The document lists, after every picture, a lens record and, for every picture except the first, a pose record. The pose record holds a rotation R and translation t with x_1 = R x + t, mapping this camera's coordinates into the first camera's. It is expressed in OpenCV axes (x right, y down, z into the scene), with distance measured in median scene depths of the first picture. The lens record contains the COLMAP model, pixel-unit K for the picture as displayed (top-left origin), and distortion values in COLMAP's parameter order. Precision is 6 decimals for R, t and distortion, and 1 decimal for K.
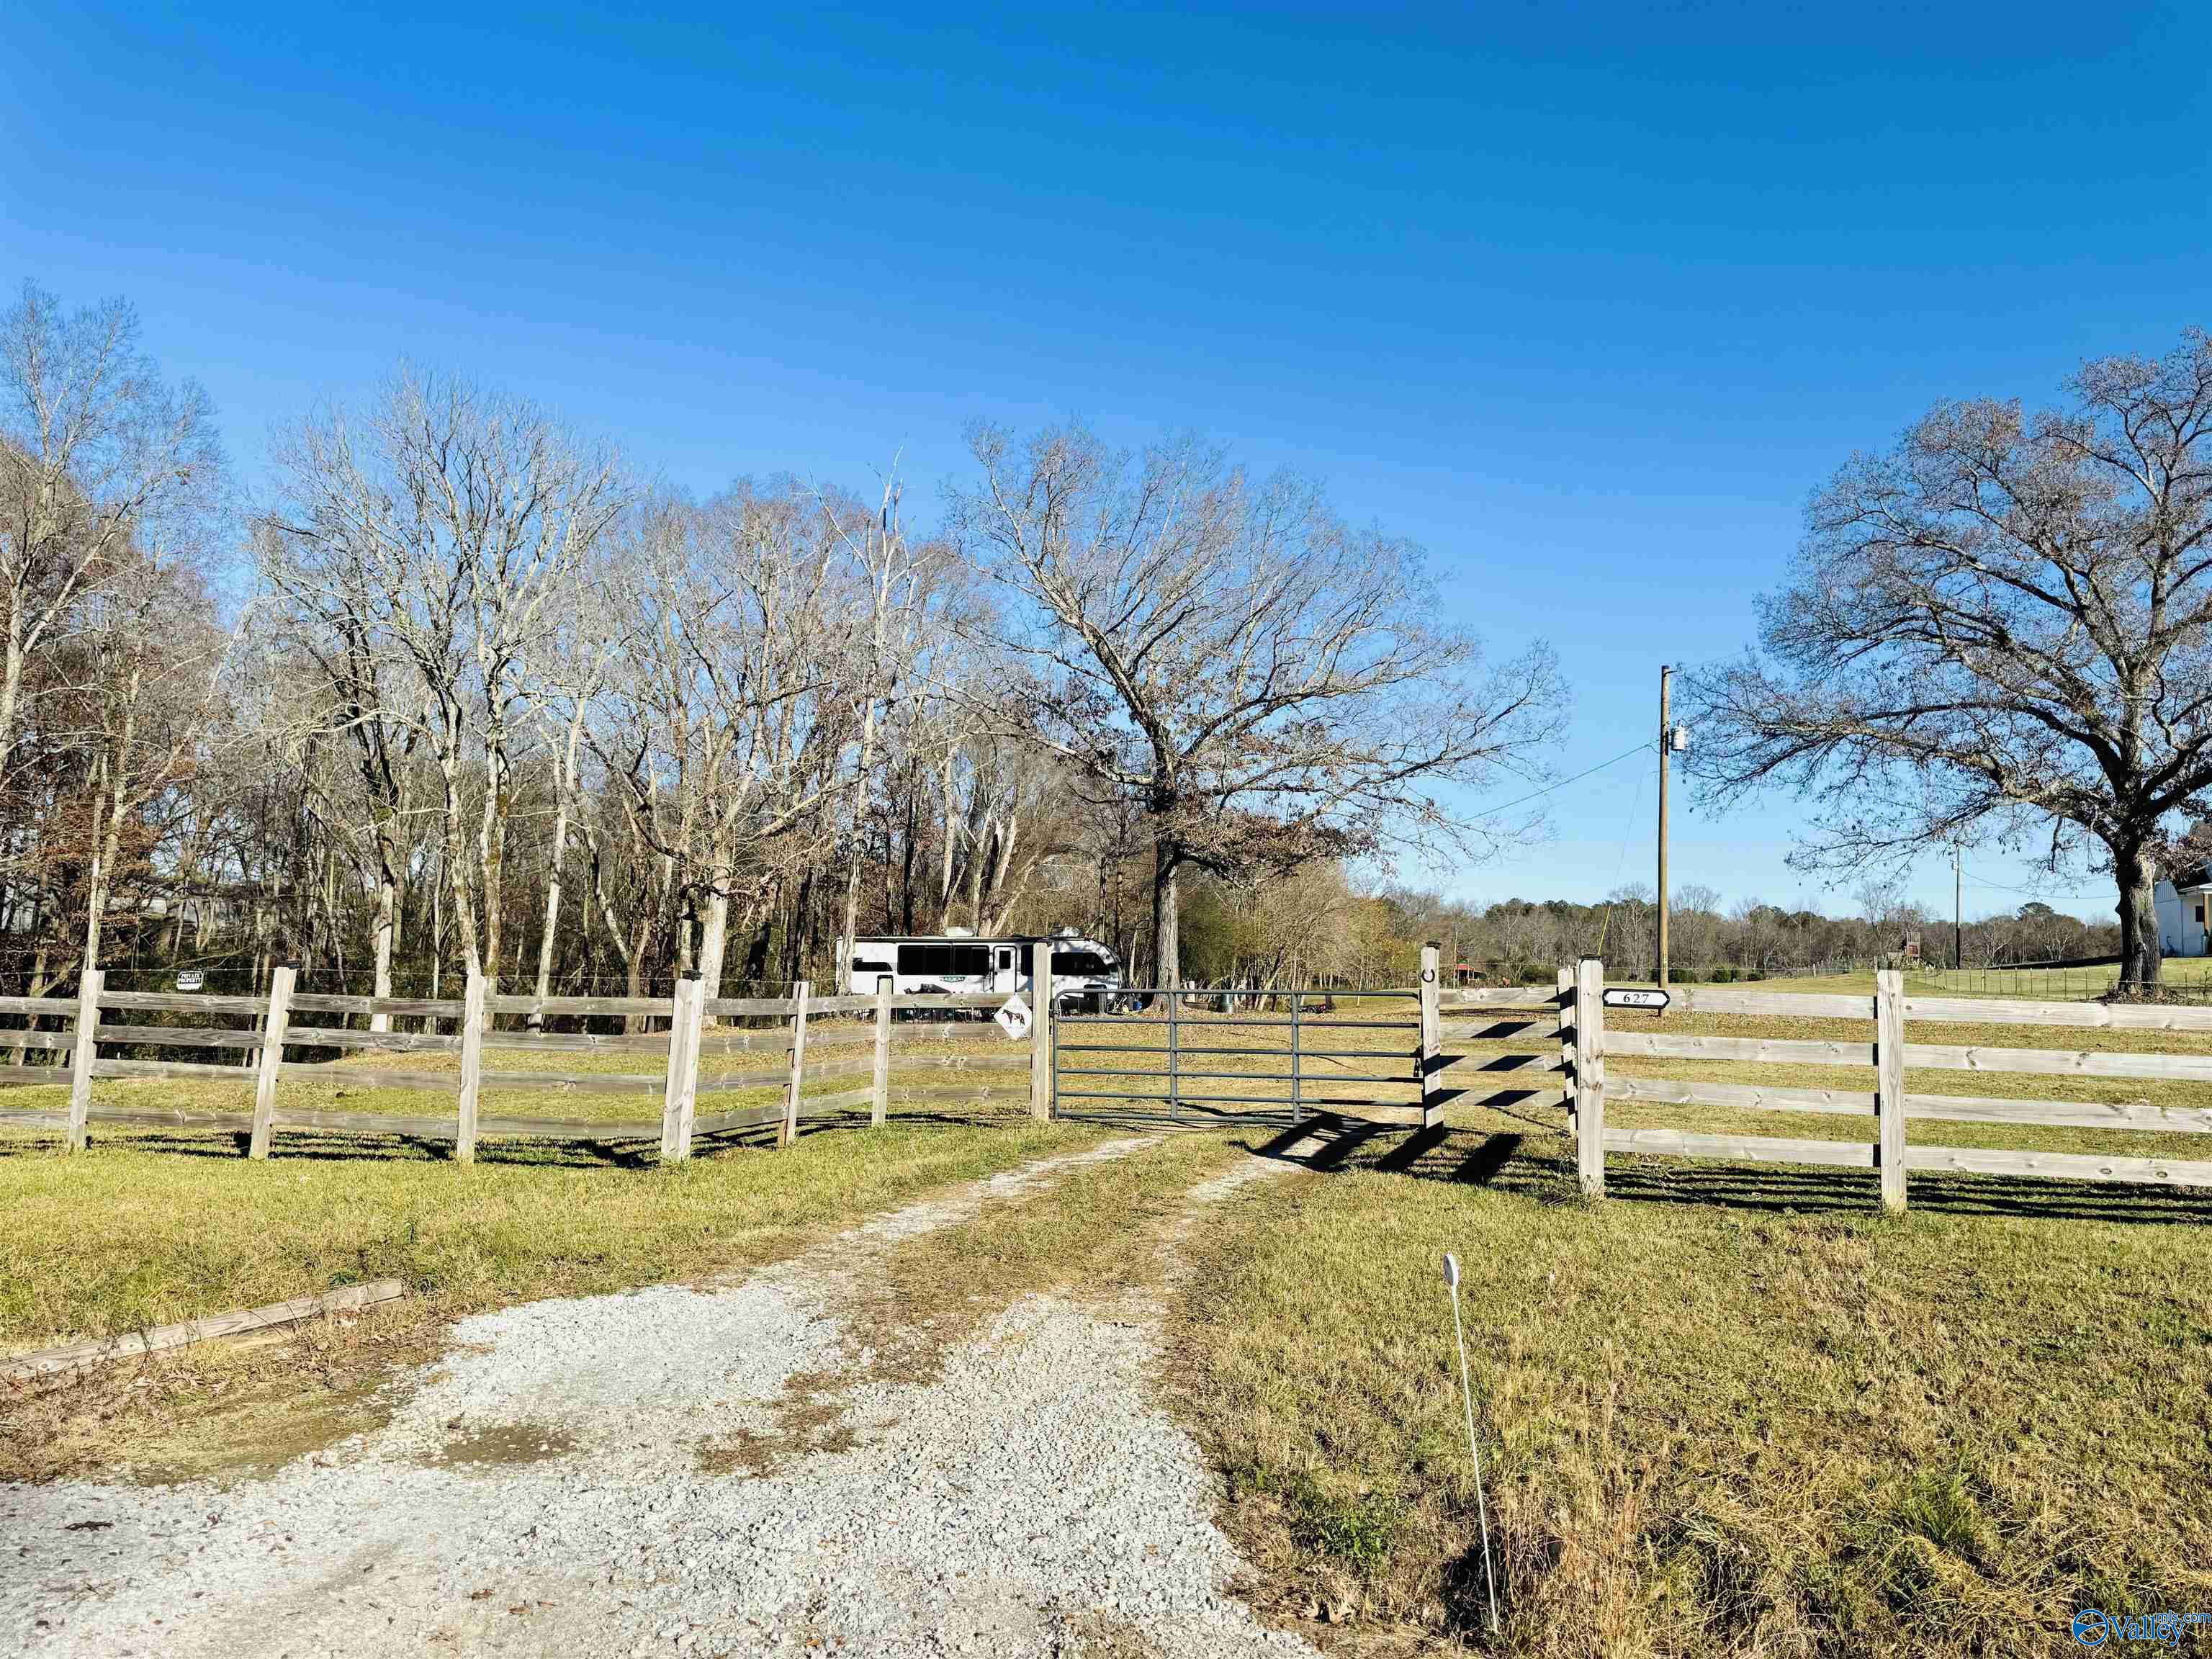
lens RADIAL K [[1540.3, 0, 1117.6], [0, 1540.3, 821.3], [0, 0, 1]] dist [0.017833, -0.025051]
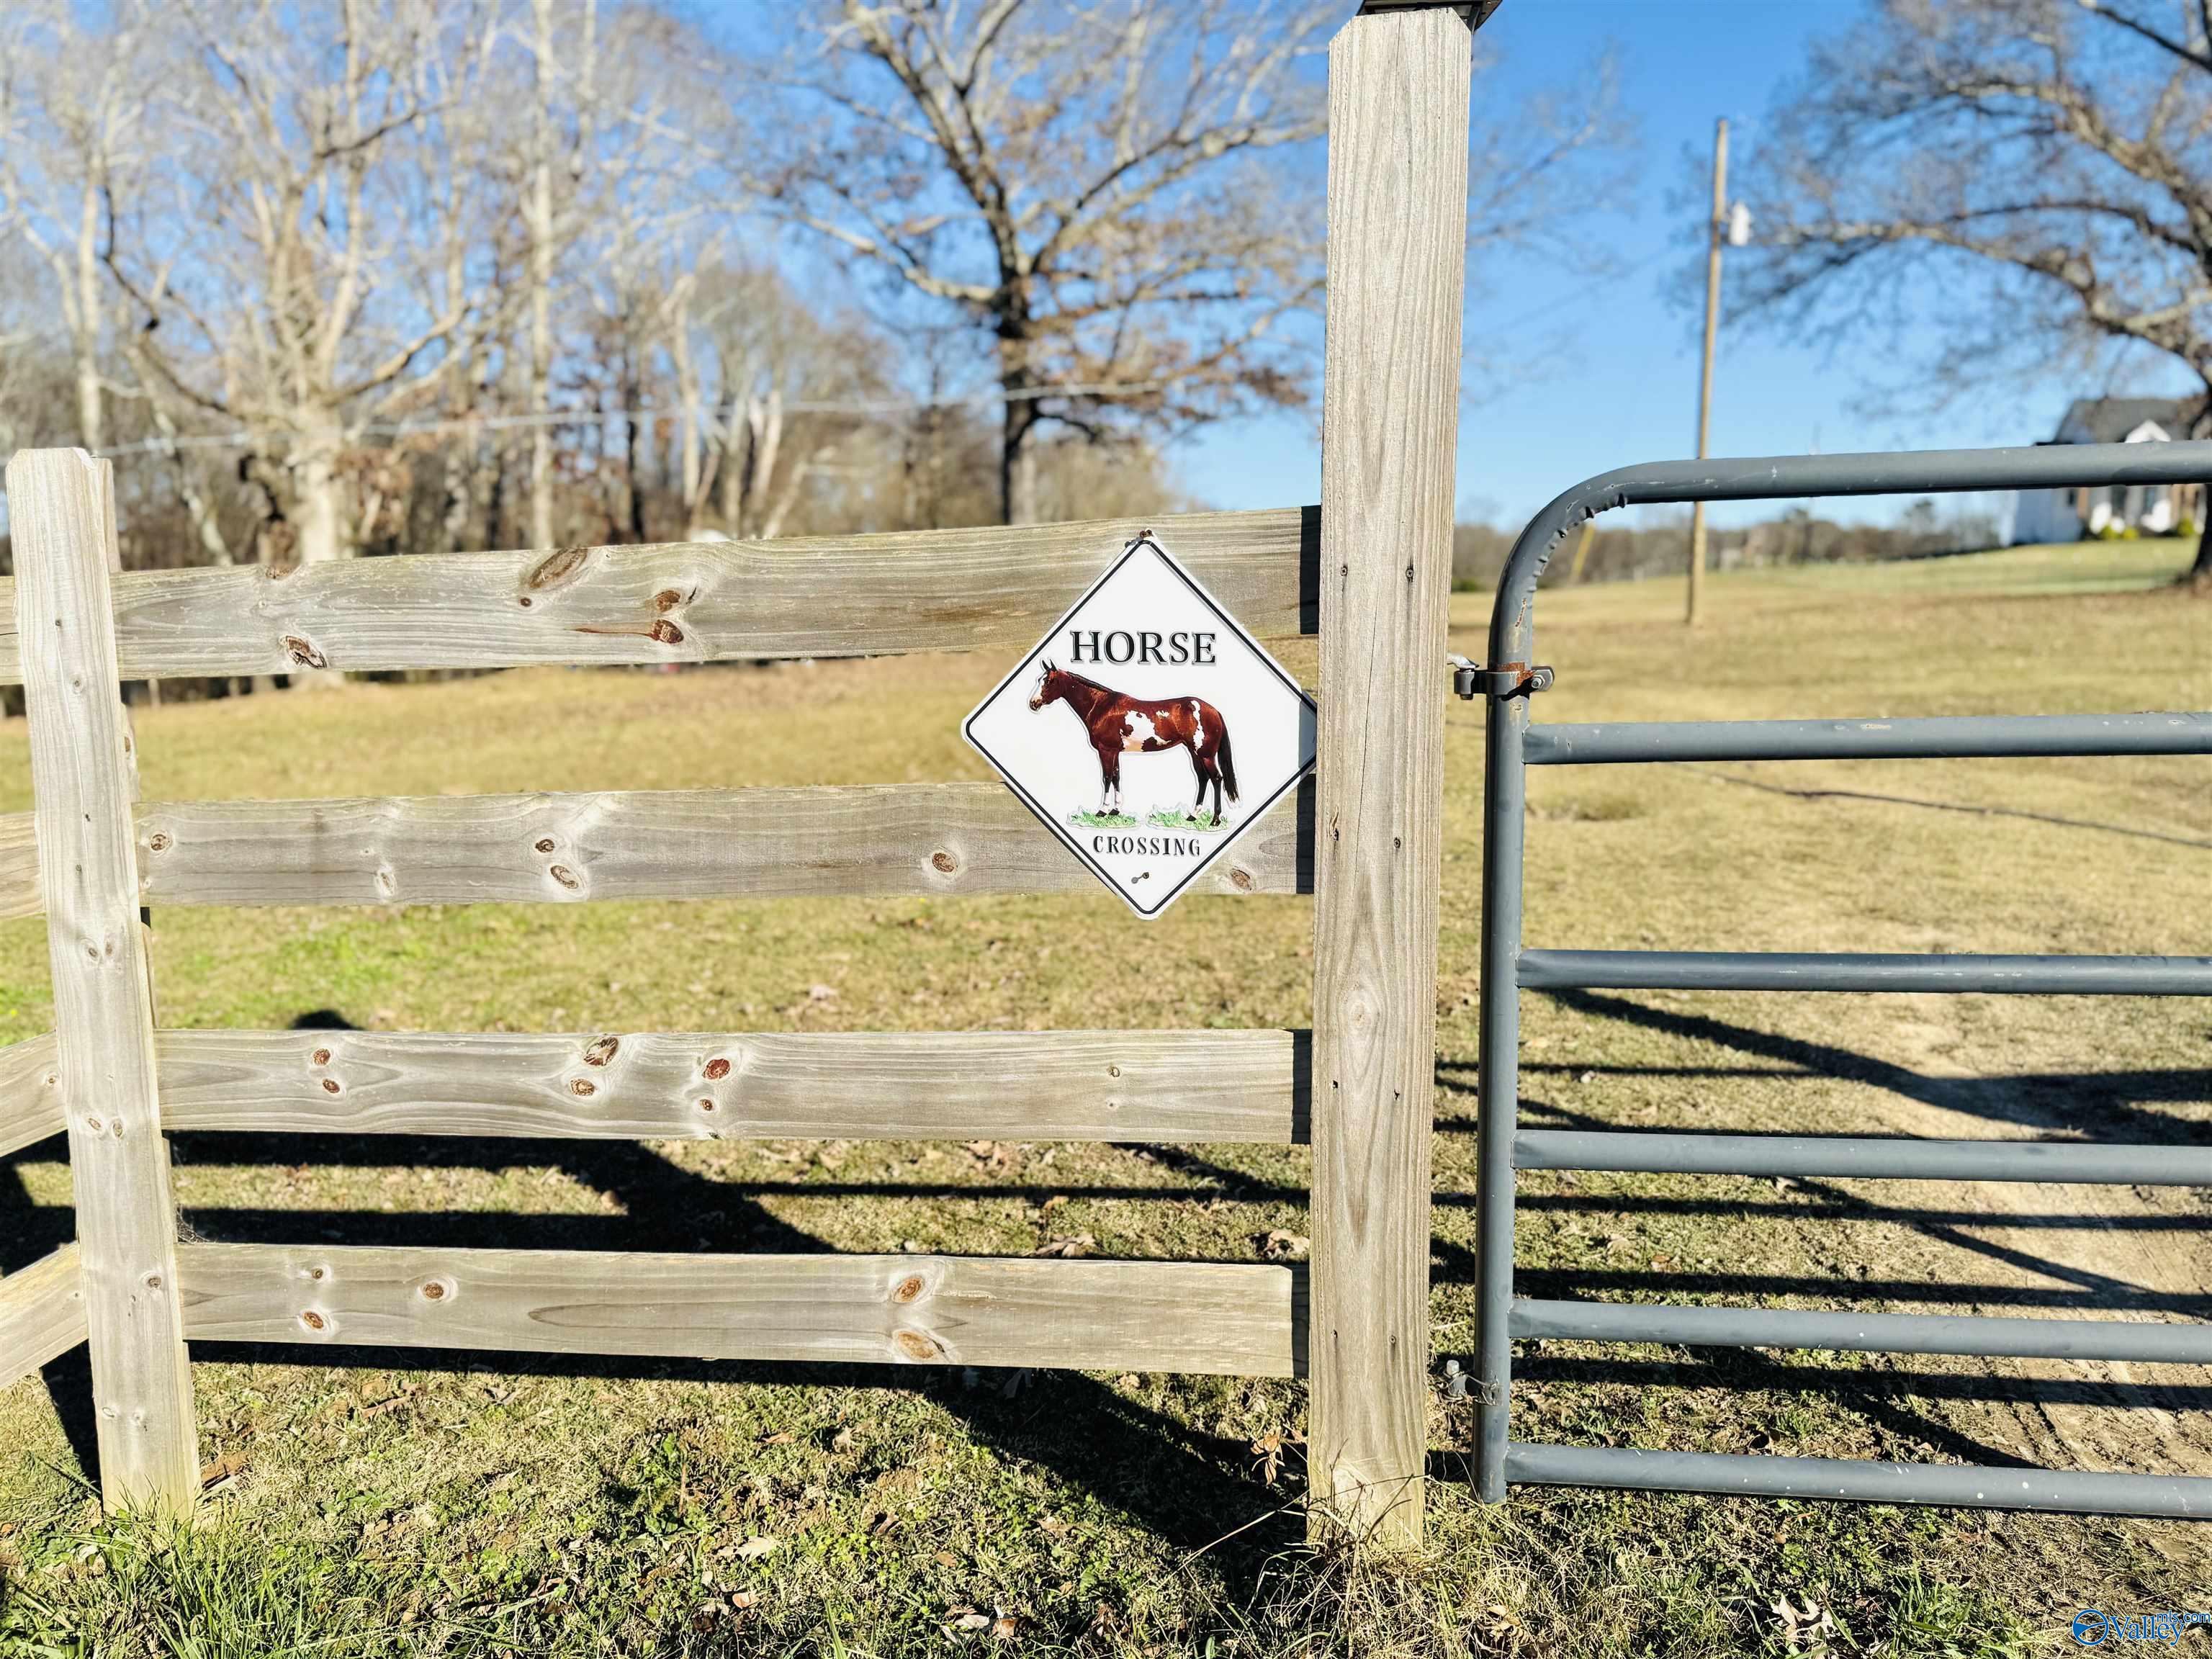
lens RADIAL K [[1540.3, 0, 1103.6], [0, 1540.3, 839.4], [0, 0, 1]] dist [0.017833, -0.025051]
pose [[0.989913, -0.050465, 0.132381, -0.028414], [0.015841, 0.967974, 0.250551, 0.033720], [-0.140786, -0.245927, 0.959010, 0.285580]]
